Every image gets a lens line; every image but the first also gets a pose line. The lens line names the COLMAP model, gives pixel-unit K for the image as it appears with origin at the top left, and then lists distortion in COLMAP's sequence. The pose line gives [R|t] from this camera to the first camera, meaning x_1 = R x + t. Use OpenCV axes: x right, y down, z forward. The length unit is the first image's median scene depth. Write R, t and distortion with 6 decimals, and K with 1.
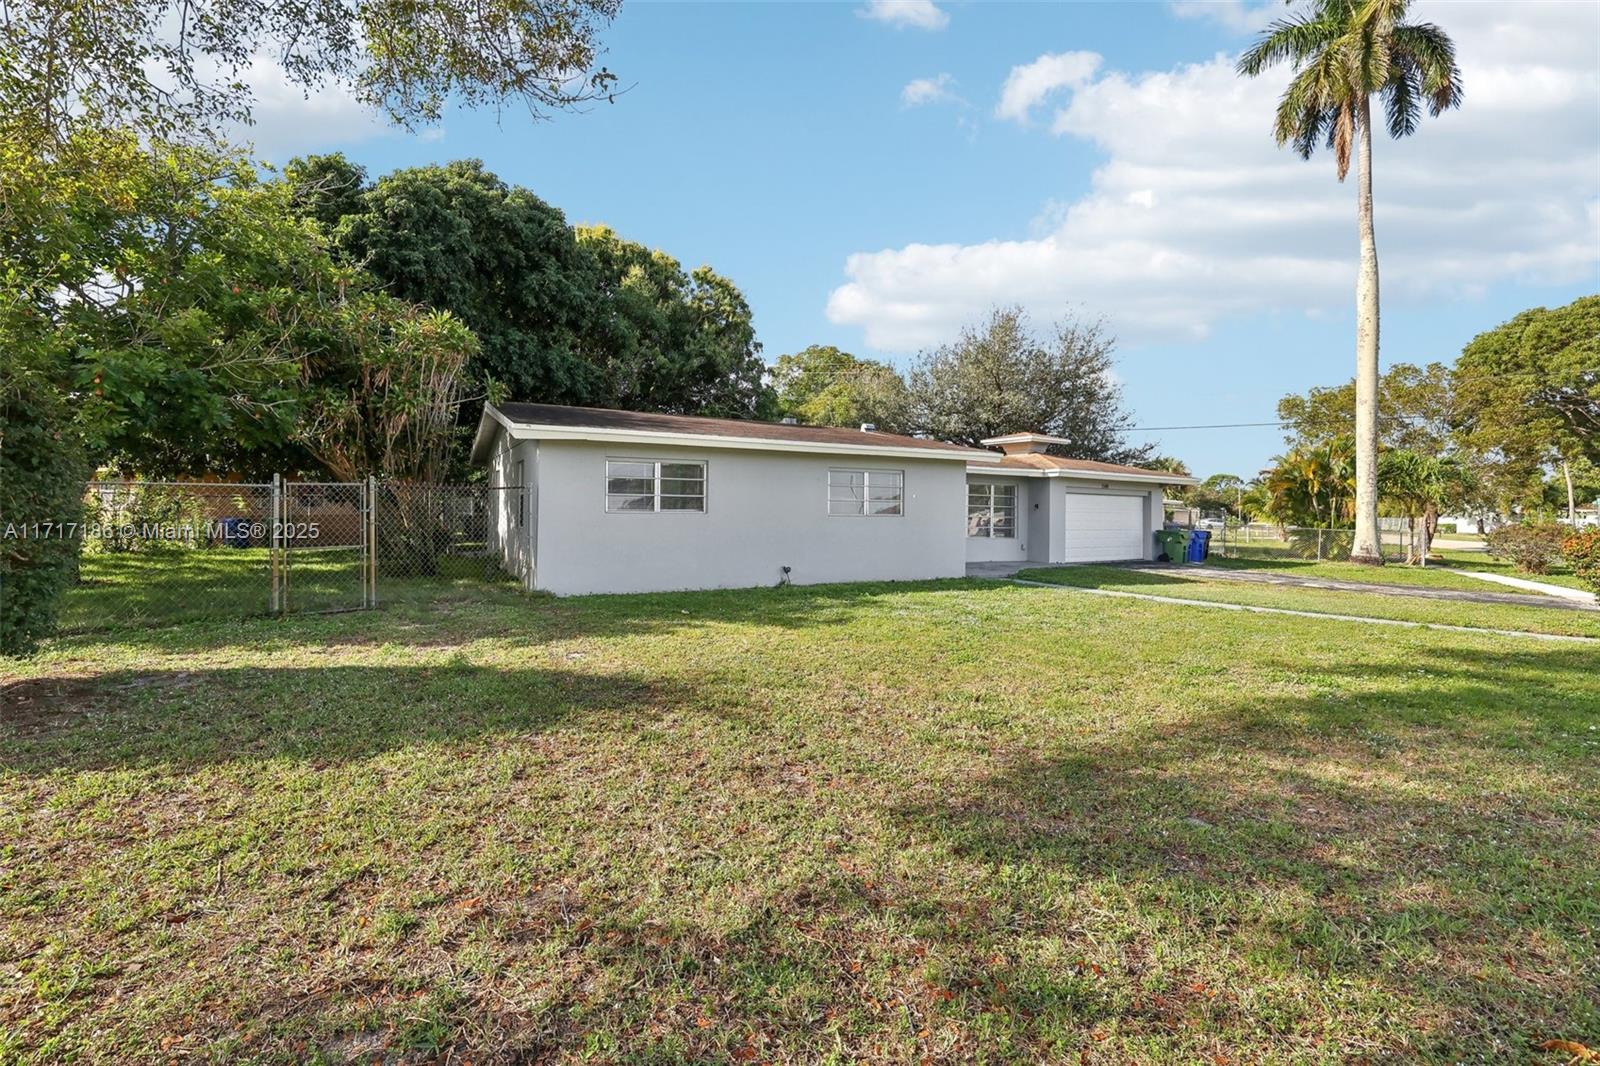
lens RADIAL K [[675.6, 0, 782.2], [0, 675.6, 522.3], [0, 0, 1]] dist [0.001056, 0.000149]
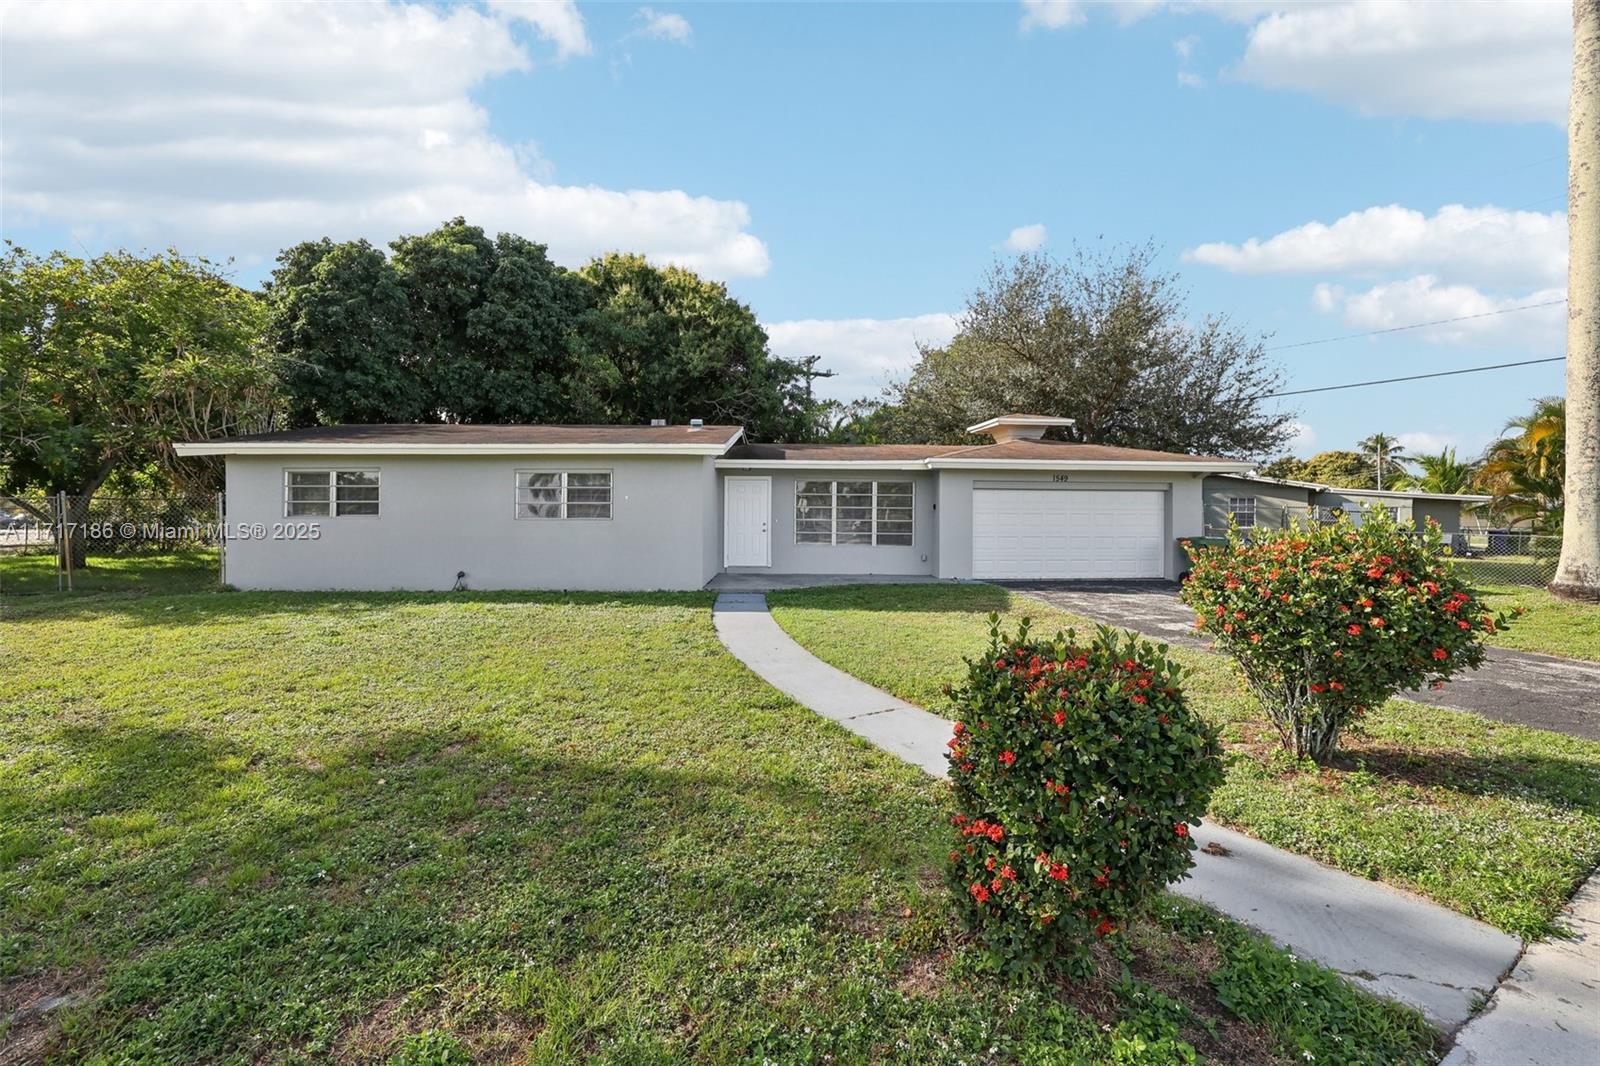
lens RADIAL K [[675.6, 0, 782.2], [0, 675.6, 522.3], [0, 0, 1]] dist [0.001056, 0.000149]
pose [[0.895617, -0.008820, -0.444739, 0.586017], [0.001199, 0.999848, -0.017413, 0.008220], [0.444825, 0.015062, 0.895491, 0.225166]]
